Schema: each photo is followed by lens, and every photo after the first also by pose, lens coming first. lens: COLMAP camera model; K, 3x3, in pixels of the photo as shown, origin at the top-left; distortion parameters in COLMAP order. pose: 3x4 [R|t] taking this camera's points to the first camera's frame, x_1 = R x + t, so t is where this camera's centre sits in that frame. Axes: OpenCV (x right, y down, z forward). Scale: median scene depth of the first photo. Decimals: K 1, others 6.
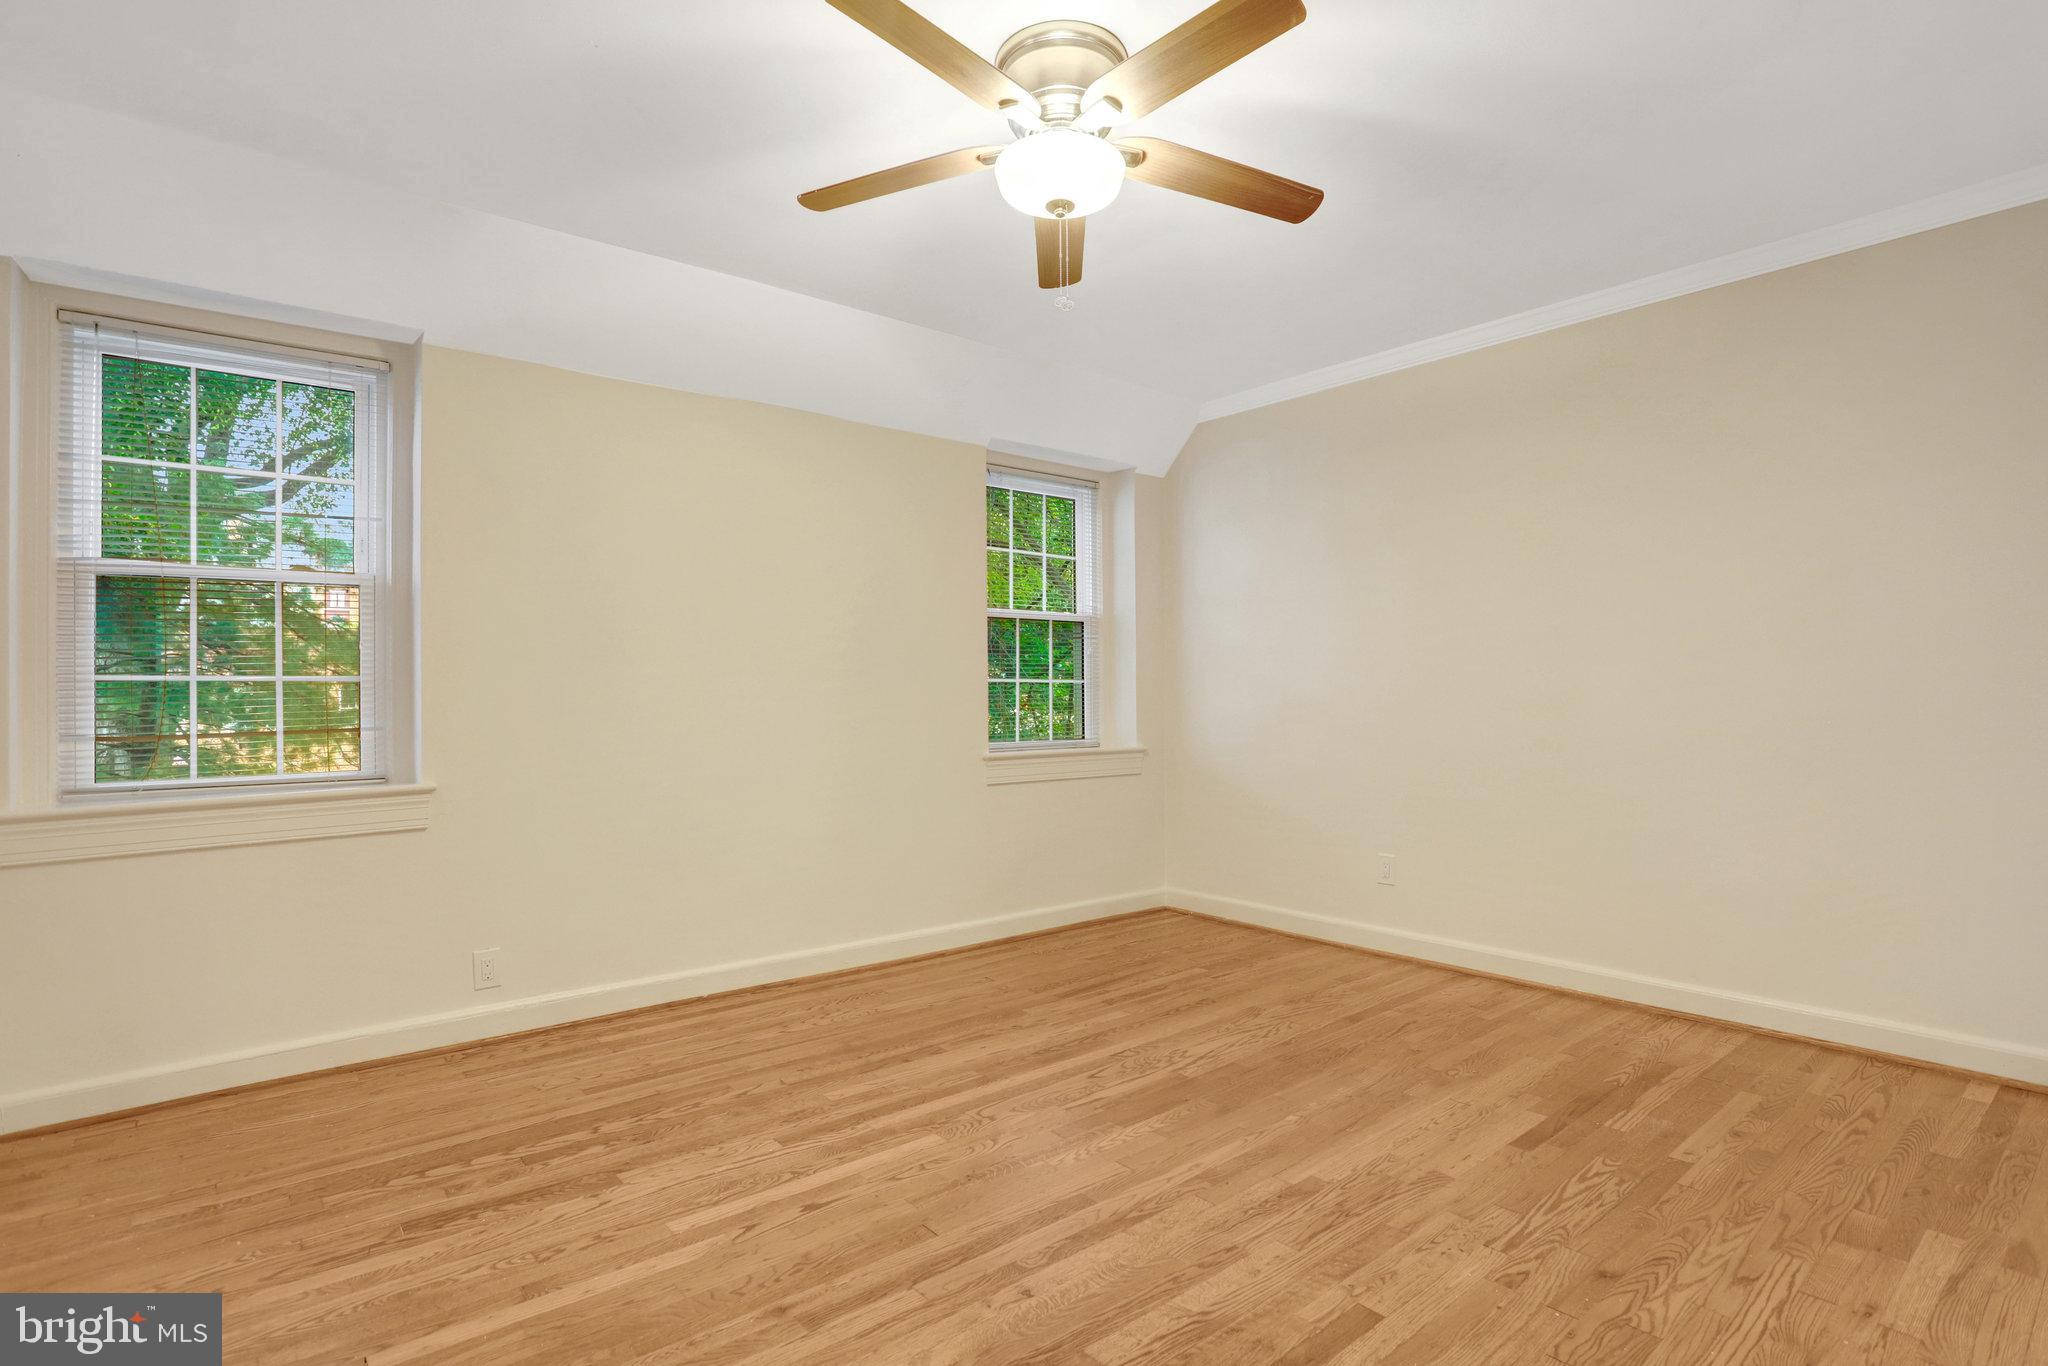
lens RADIAL K [[1018.2, 0, 1036.0], [0, 1018.2, 688.6], [0, 0, 1]] dist [-0.060282, 0.027320]
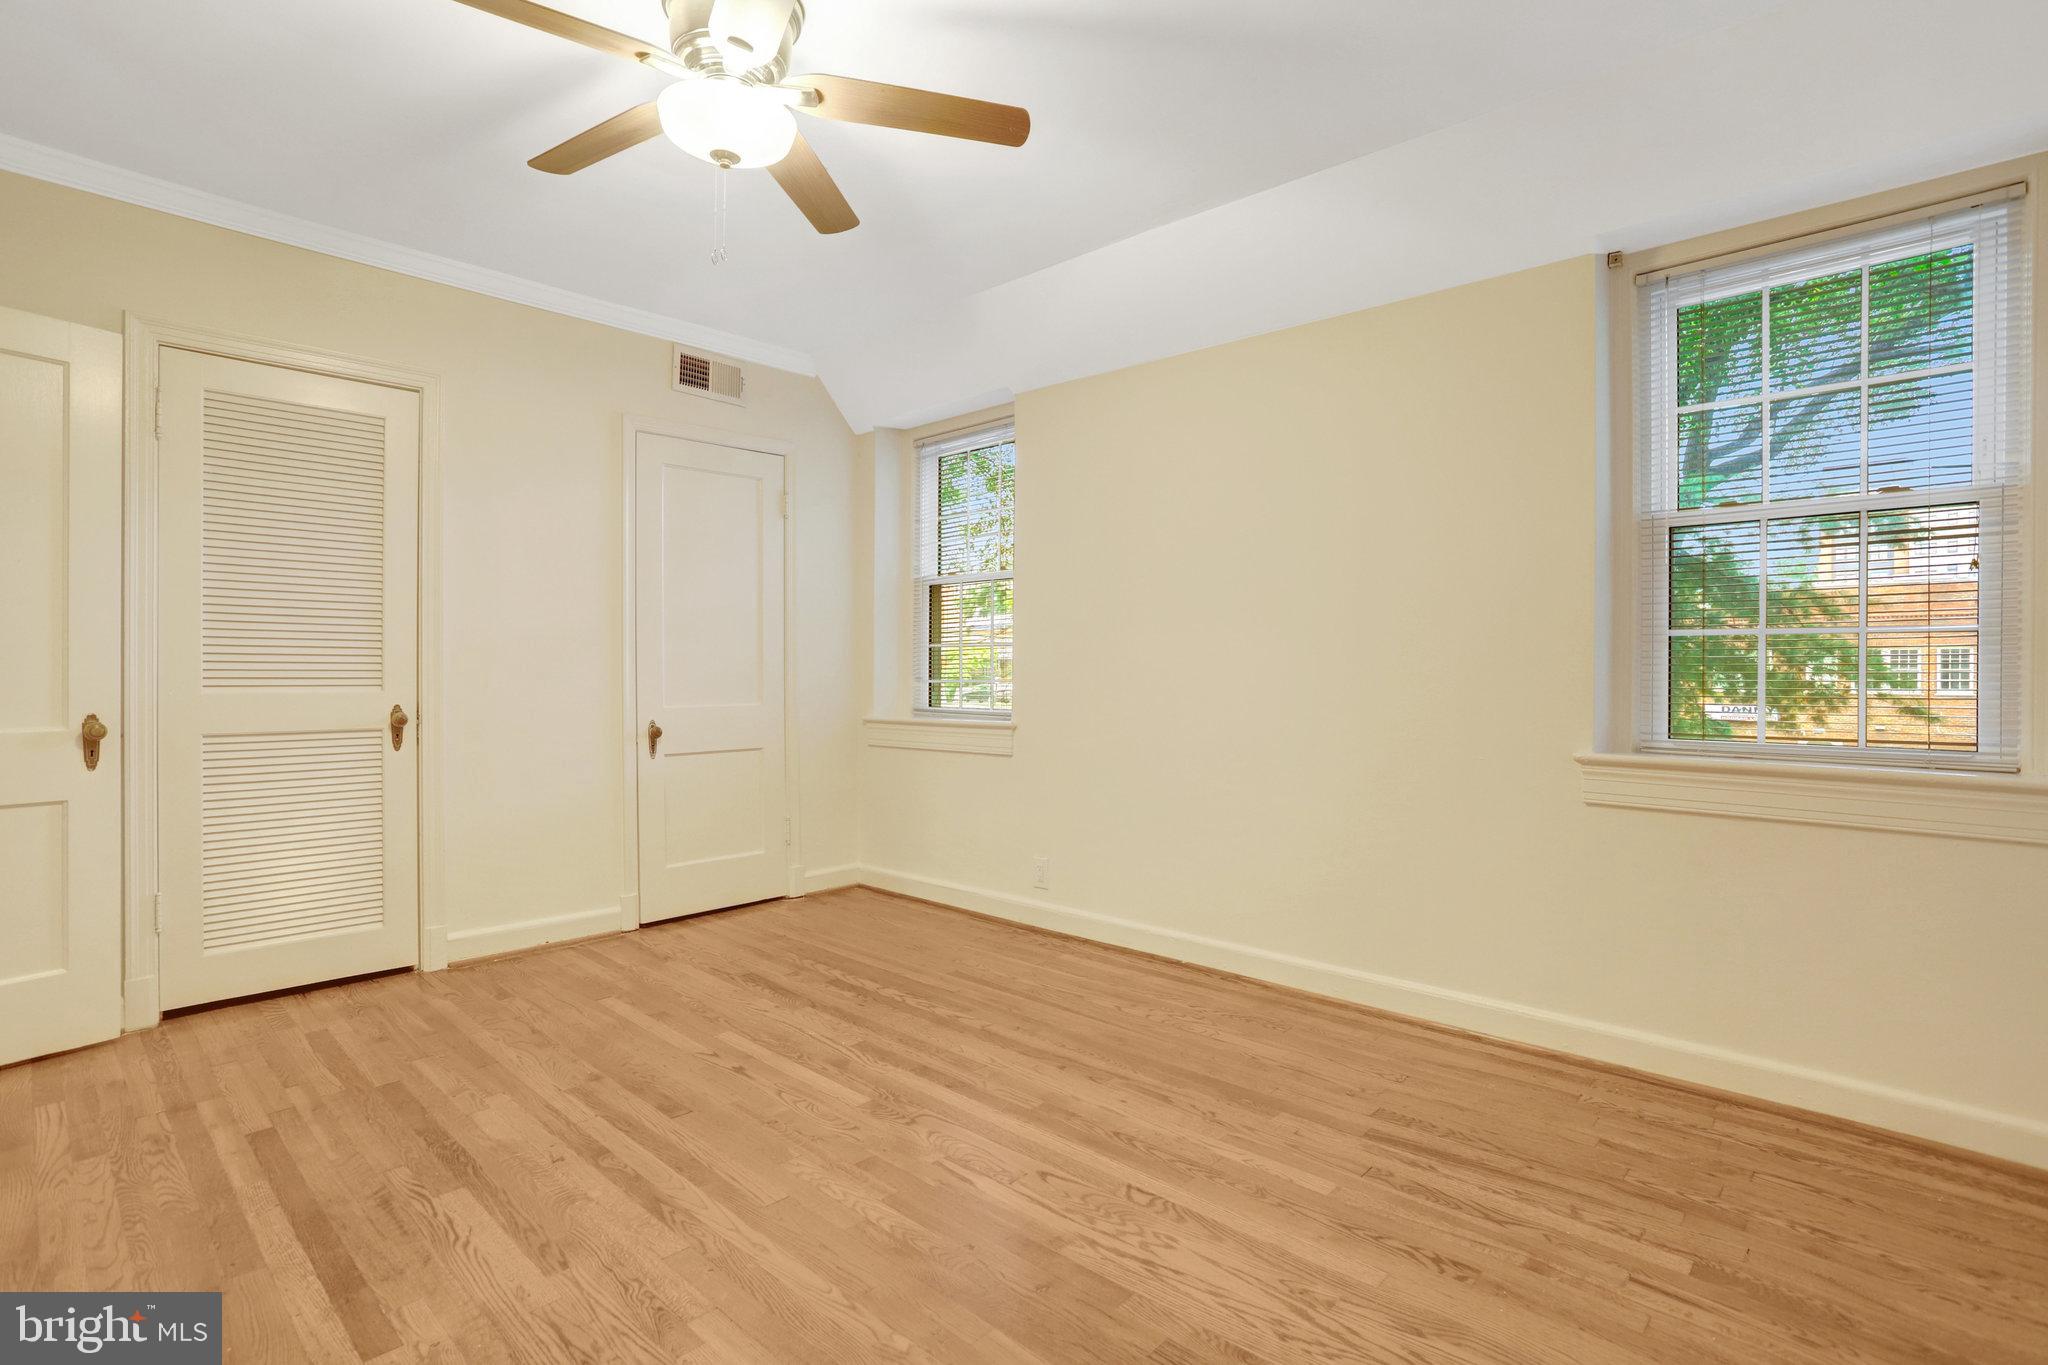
lens RADIAL K [[1009.3, 0, 1024.9], [0, 1009.3, 684.0], [0, 0, 1]] dist [-0.072074, 0.040006]
pose [[0.113535, 0.028623, -0.993122, 0.839111], [0.006745, 0.999540, 0.029579, 0.003200], [0.993511, -0.010057, 0.113290, 0.990731]]
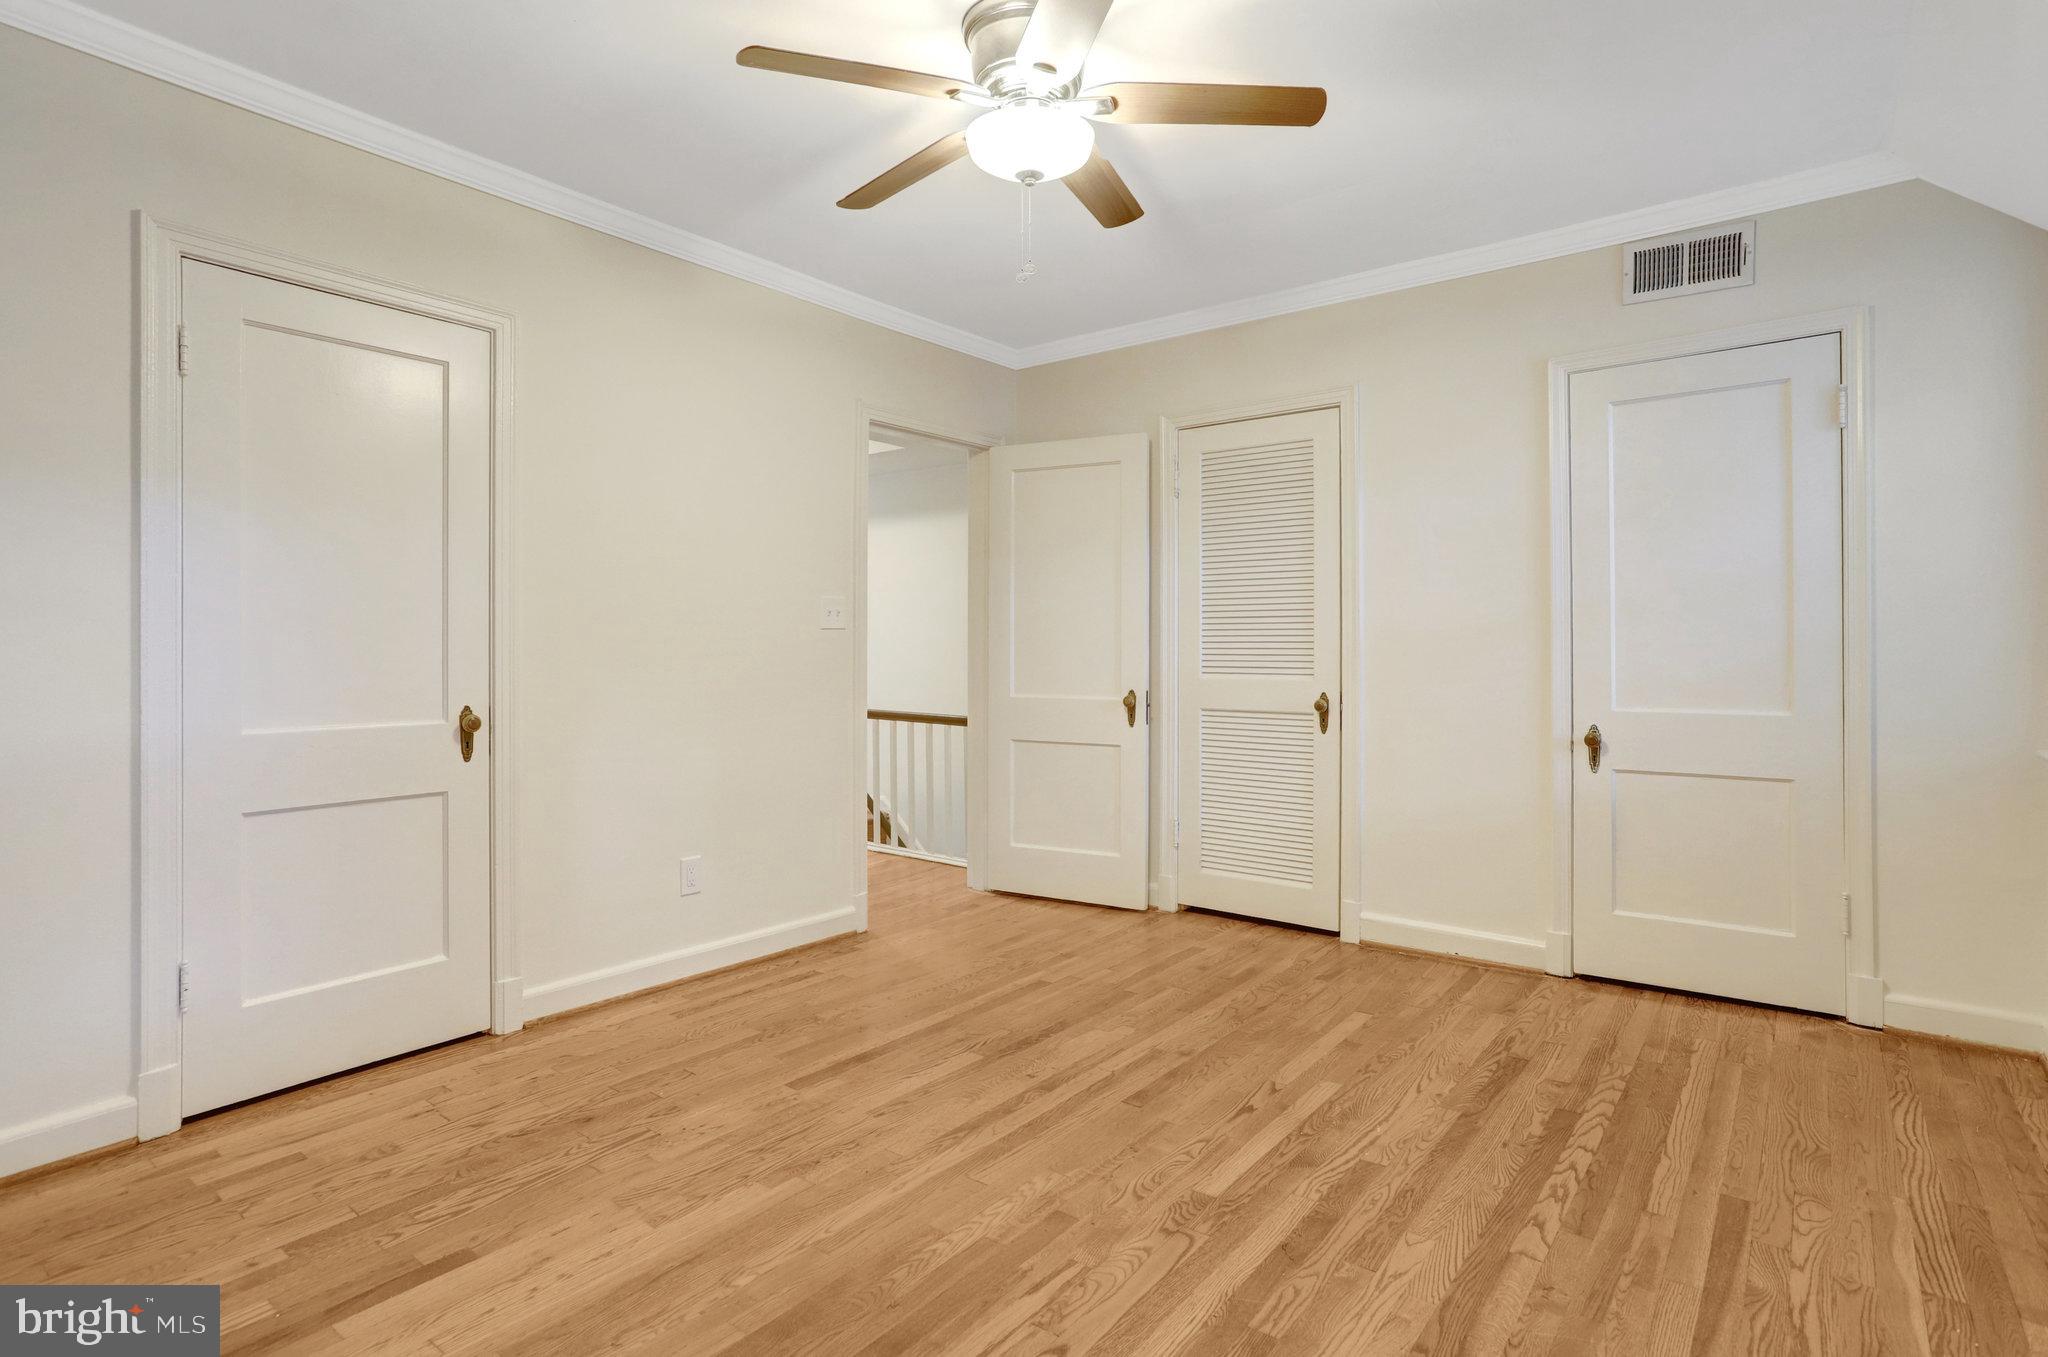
lens RADIAL K [[1018.1, 0, 1025.9], [0, 1018.1, 658.3], [0, 0, 1]] dist [-0.042199, 0.030495]
pose [[-0.979377, 0.013486, -0.201590, 0.194968], [0.014177, 0.999898, -0.001983, 0.009910], [0.201542, -0.004800, -0.979468, 1.673291]]
